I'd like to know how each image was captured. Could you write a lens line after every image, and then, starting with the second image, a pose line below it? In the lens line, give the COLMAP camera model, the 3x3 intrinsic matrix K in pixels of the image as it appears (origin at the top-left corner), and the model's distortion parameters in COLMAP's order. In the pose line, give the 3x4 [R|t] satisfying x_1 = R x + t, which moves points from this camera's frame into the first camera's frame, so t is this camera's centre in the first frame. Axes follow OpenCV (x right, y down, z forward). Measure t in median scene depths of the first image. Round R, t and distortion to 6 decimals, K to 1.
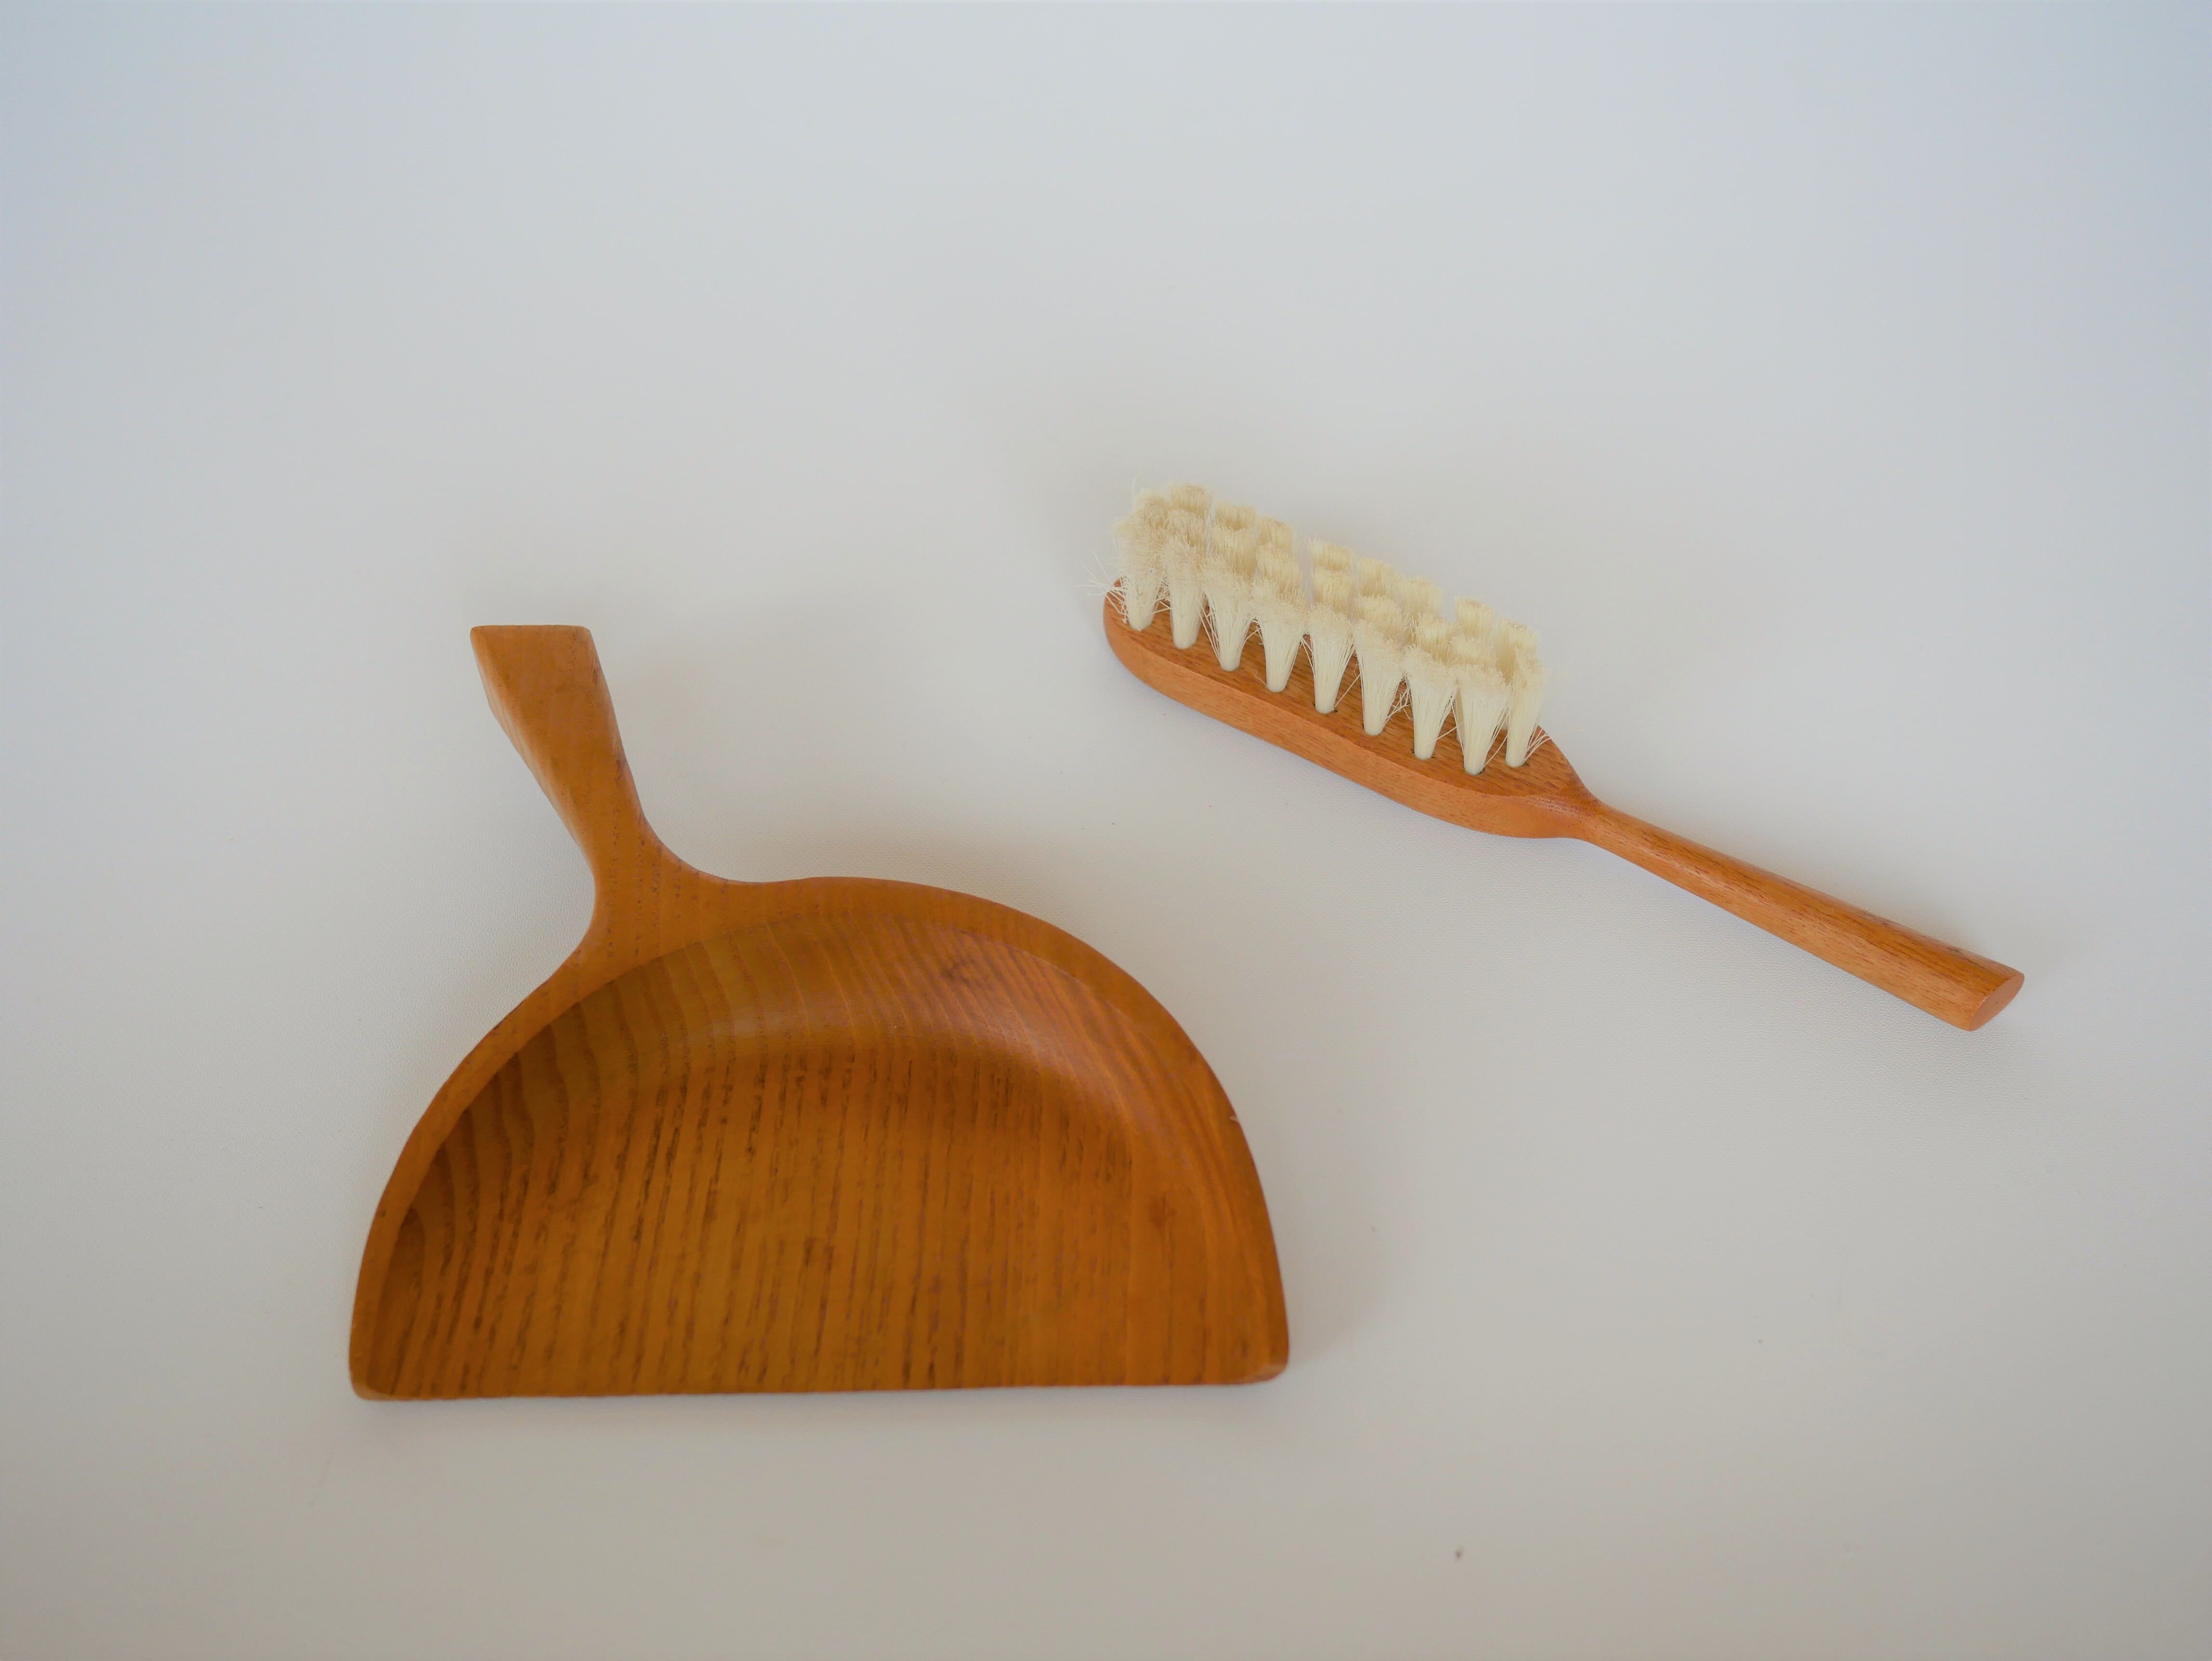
lens RADIAL K [[2593.4, 0, 1106.0], [0, 2593.4, 830.5], [0, 0, 1]] dist [-0.014329, -0.025205]
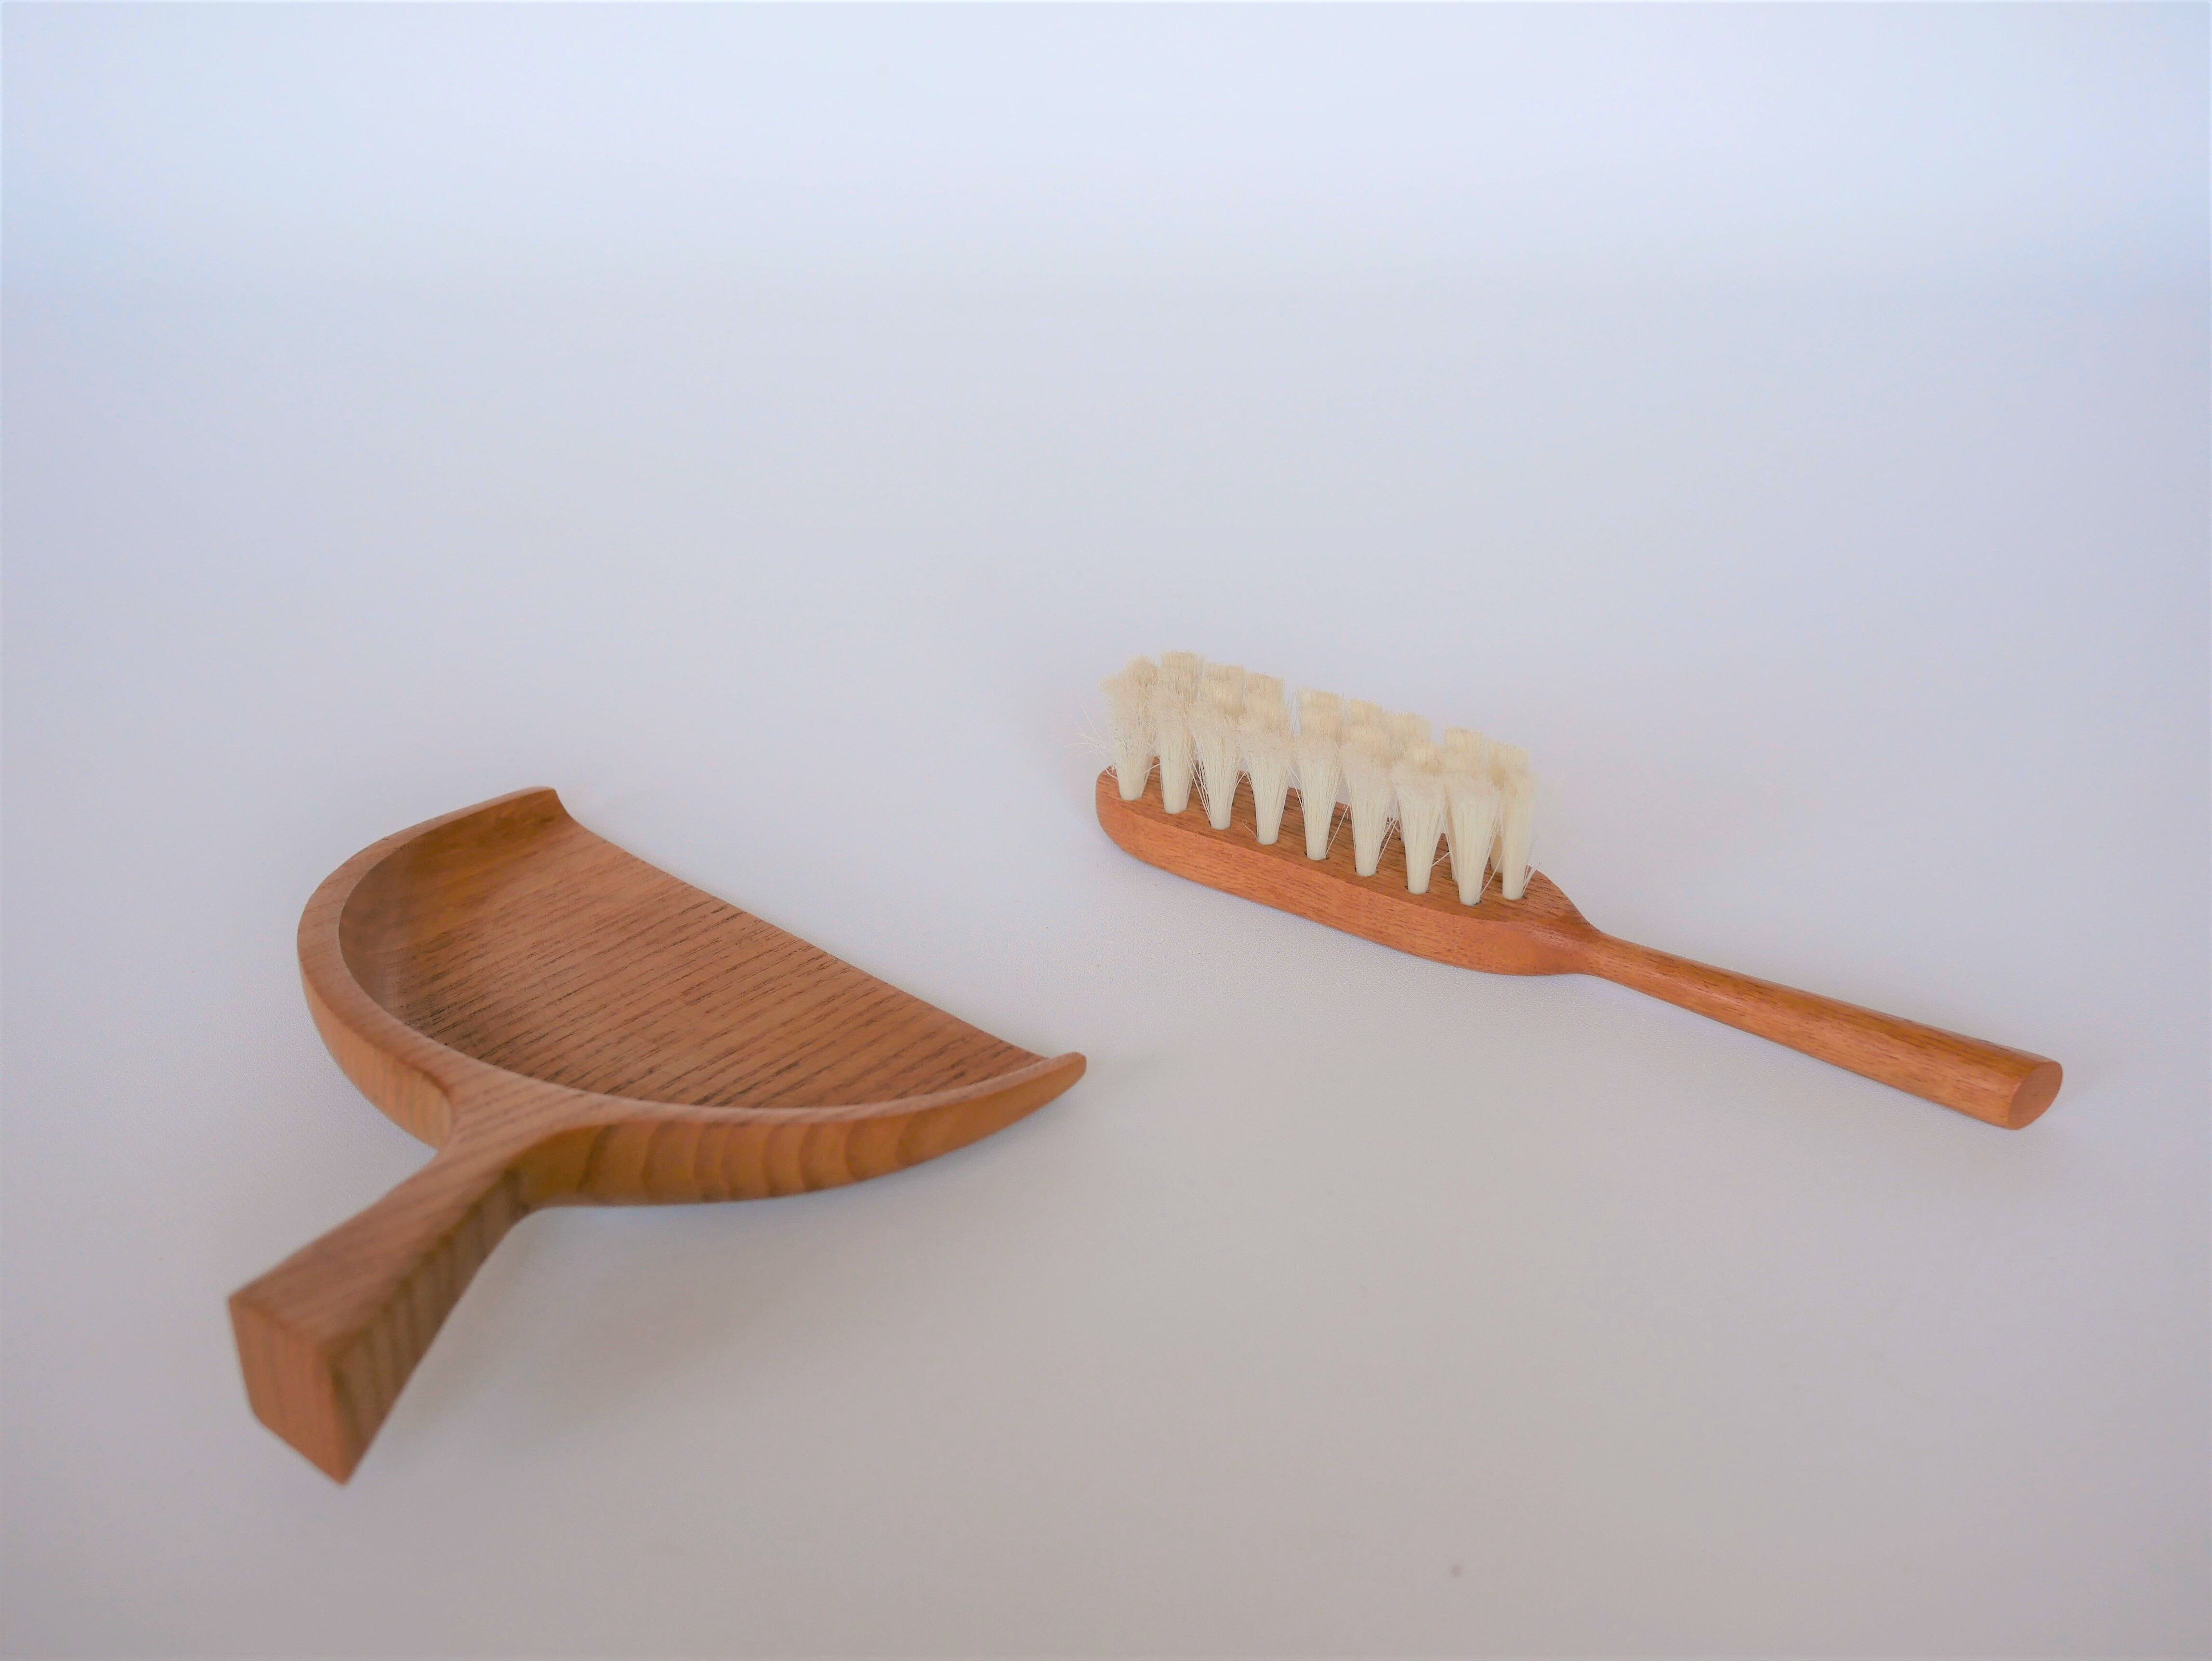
lens RADIAL K [[2593.4, 0, 1106.0], [0, 2593.4, 830.5], [0, 0, 1]] dist [-0.014329, -0.025205]
pose [[0.999336, 0.002012, -0.036376, 0.041545], [-0.013576, 0.947131, -0.320561, 0.262759], [0.033808, 0.320842, 0.946529, 0.073347]]
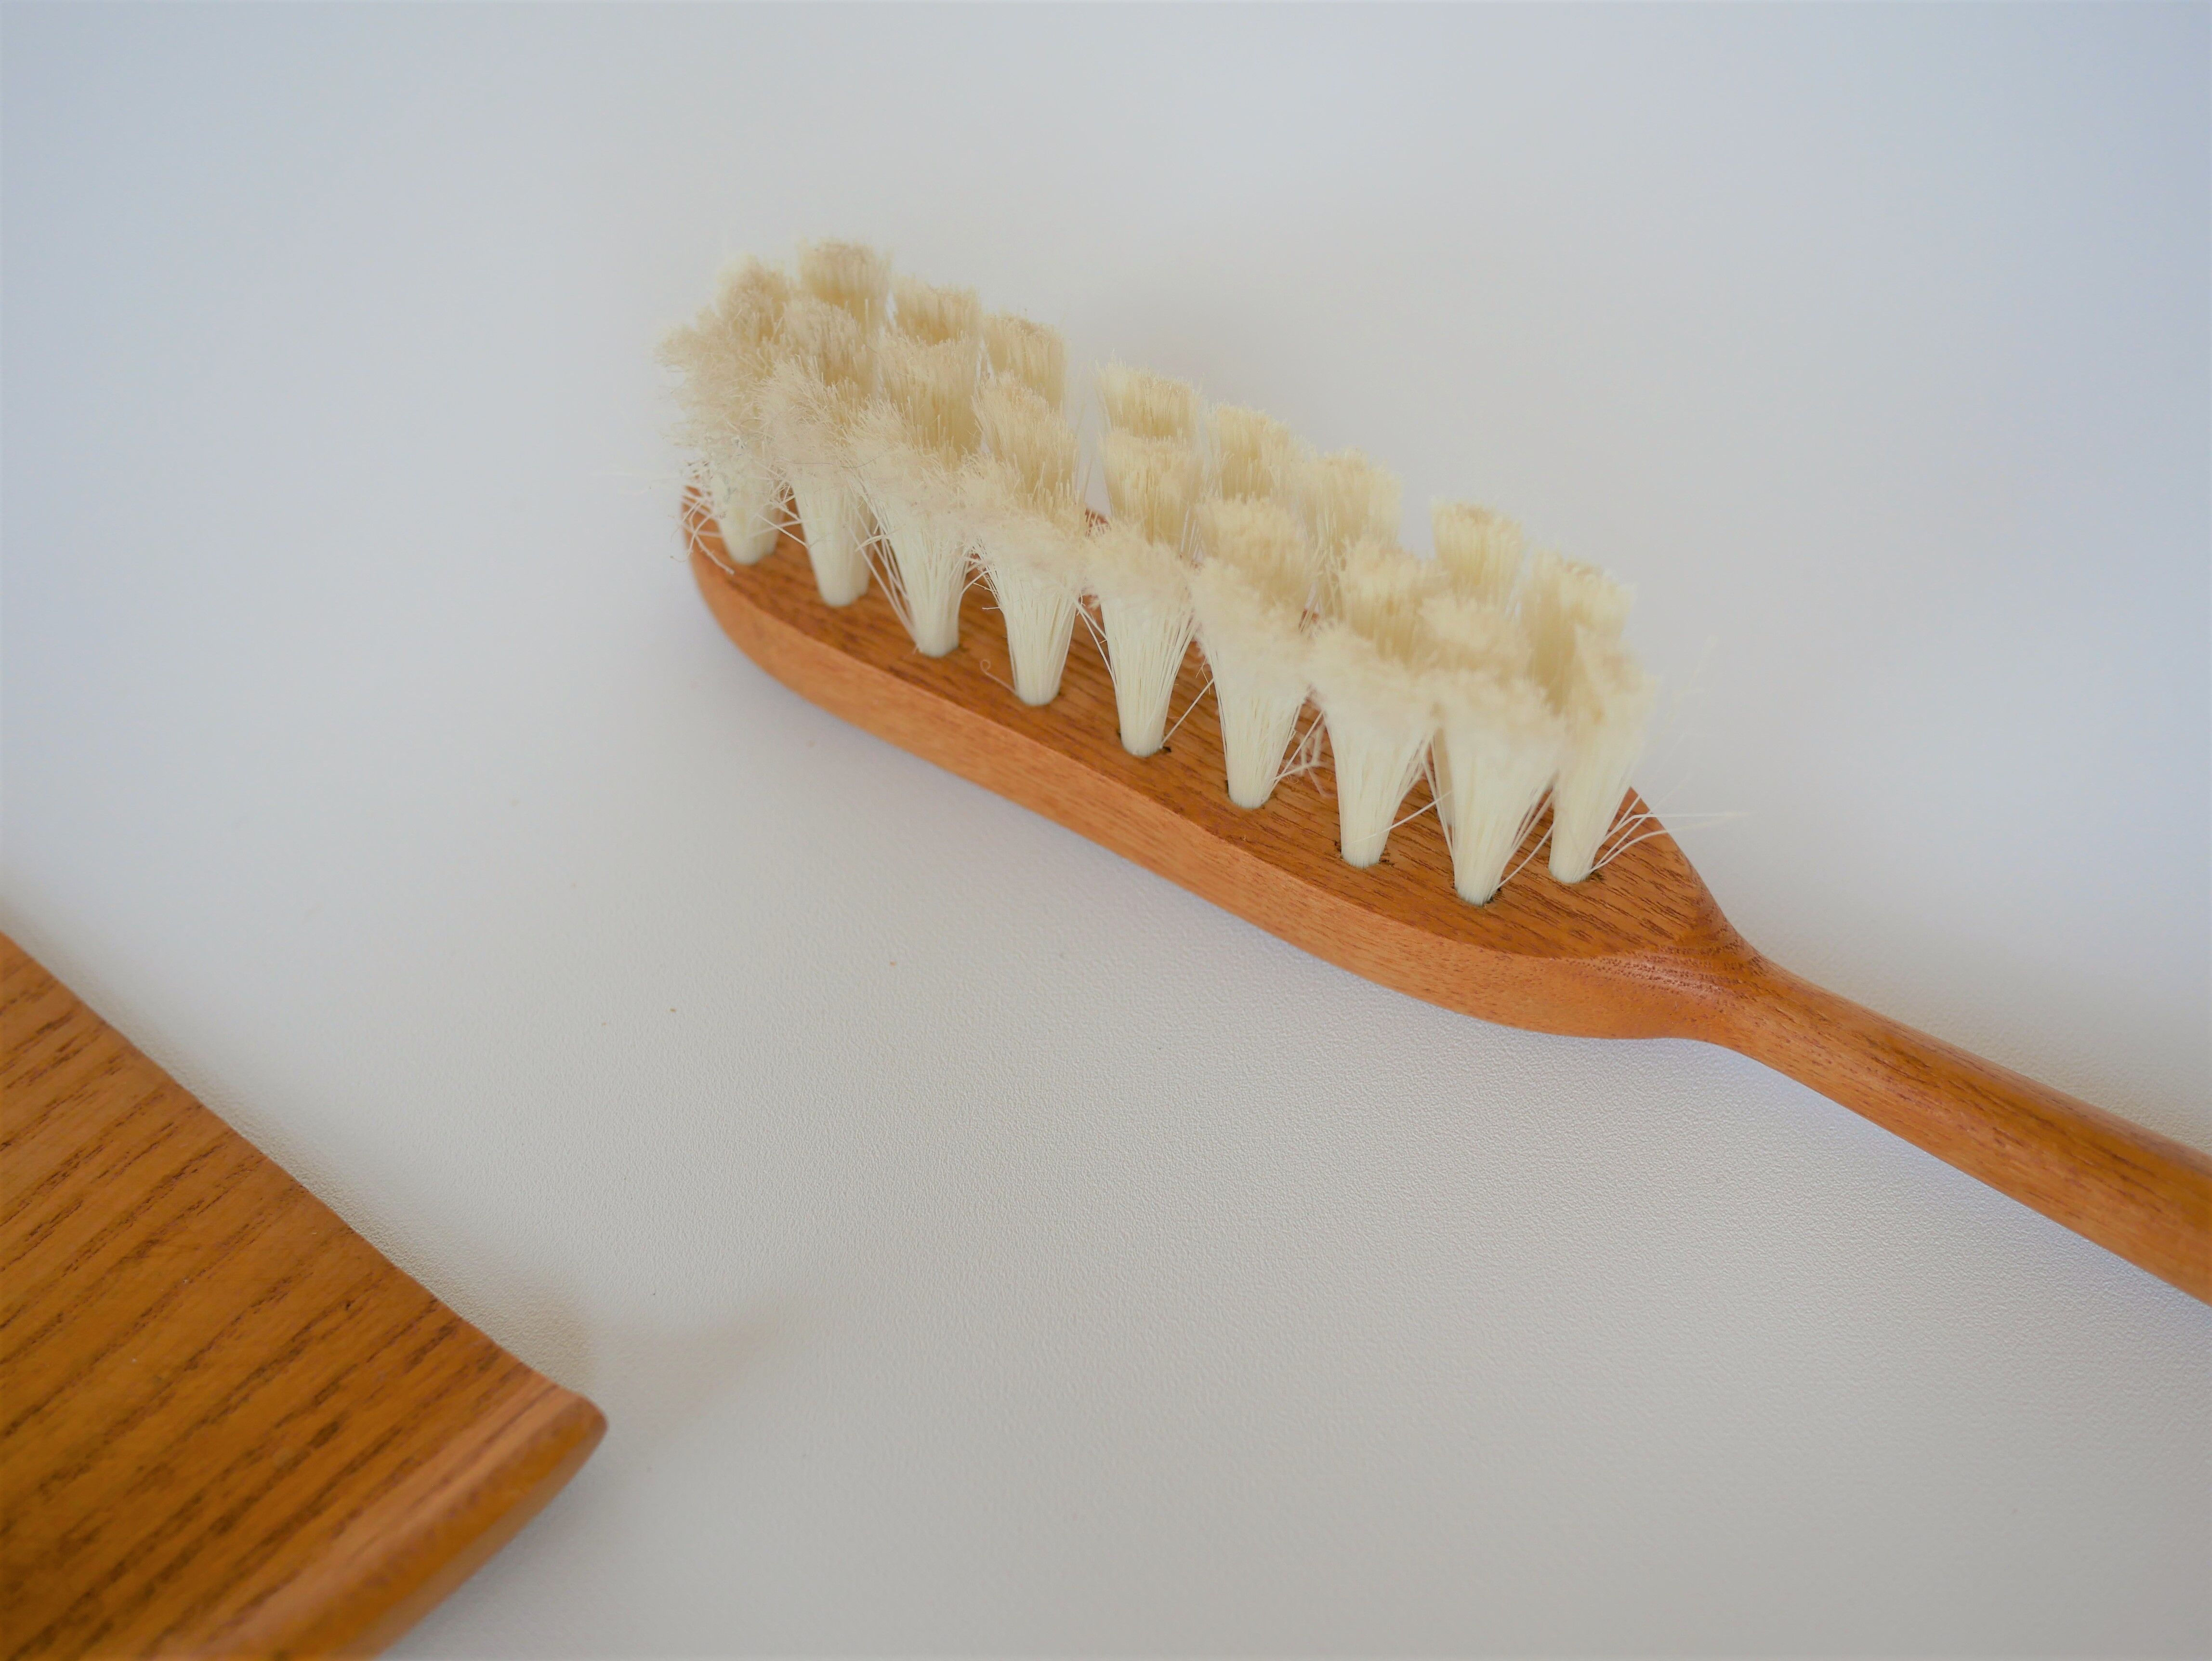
lens RADIAL K [[2593.4, 0, 1106.0], [0, 2593.4, 830.5], [0, 0, 1]] dist [-0.014329, -0.025205]
pose [[0.999896, -0.014292, -0.001711, 0.080314], [0.014385, 0.996350, 0.084142, -0.071415], [0.000502, -0.084158, 0.996452, 0.565551]]
